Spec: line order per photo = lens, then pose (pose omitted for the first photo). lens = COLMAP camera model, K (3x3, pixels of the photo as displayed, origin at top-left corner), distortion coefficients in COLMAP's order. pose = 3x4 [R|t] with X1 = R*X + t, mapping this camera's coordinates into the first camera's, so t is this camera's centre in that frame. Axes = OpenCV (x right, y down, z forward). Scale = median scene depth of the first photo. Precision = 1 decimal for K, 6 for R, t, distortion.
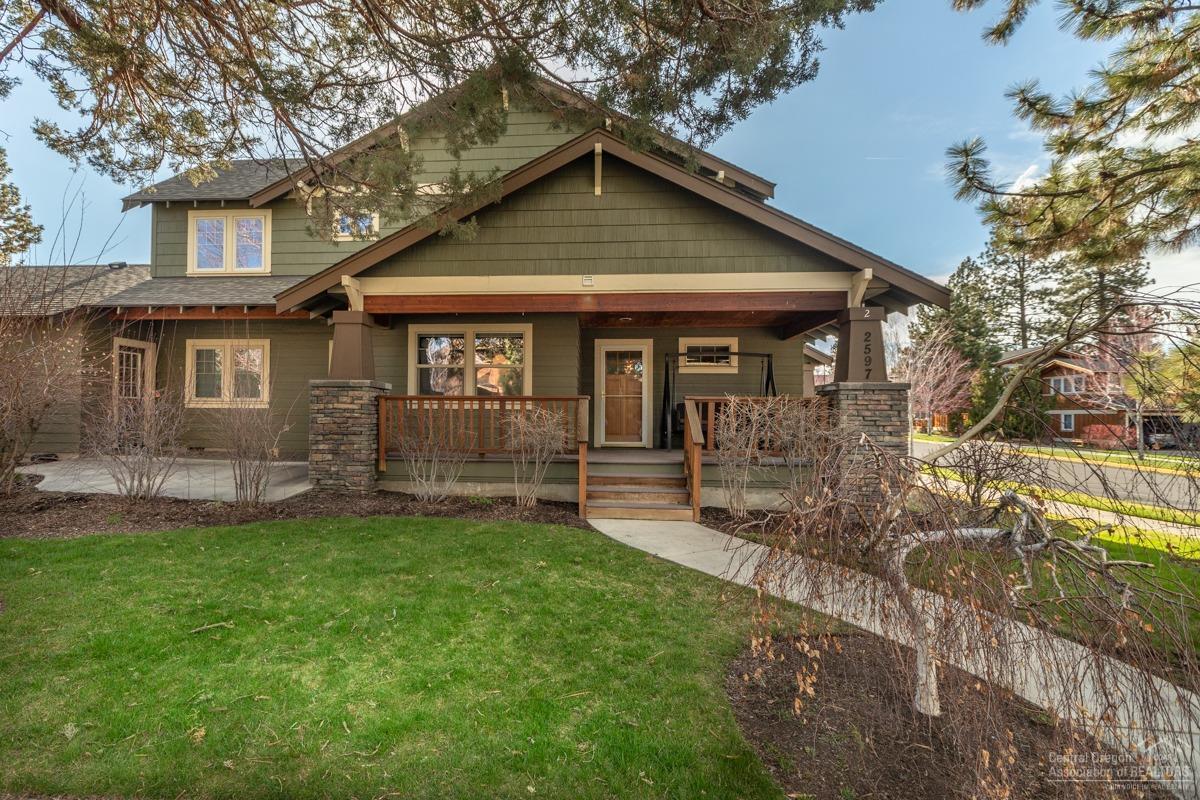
lens RADIAL K [[554.5, 0, 561.3], [0, 554.5, 413.4], [0, 0, 1]] dist [0.000776, -0.000184]
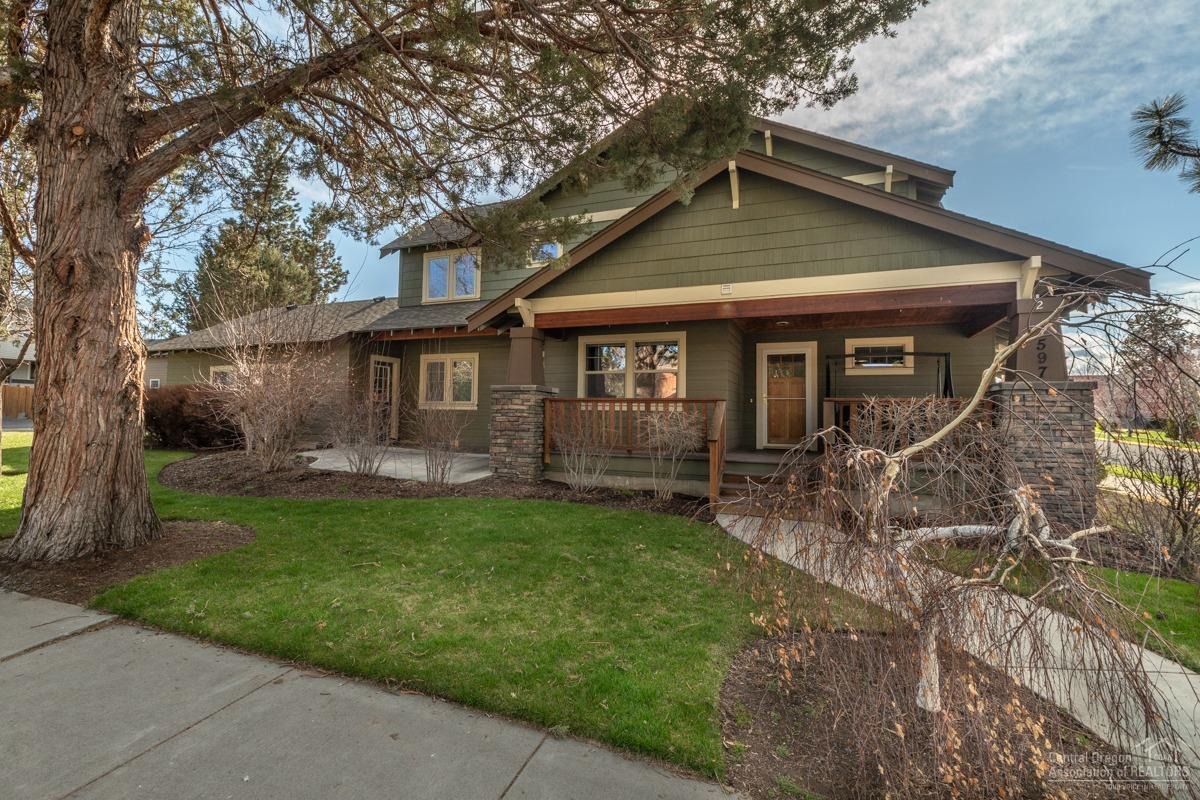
lens RADIAL K [[532.9, 0, 600.0], [0, 532.9, 400.0], [0, 0, 1]] dist [0.002206, 0.000349]
pose [[0.952262, -0.002253, -0.305275, 0.128801], [-0.007863, 0.999460, -0.031905, 0.006634], [0.305182, 0.032783, 0.951730, -0.036174]]
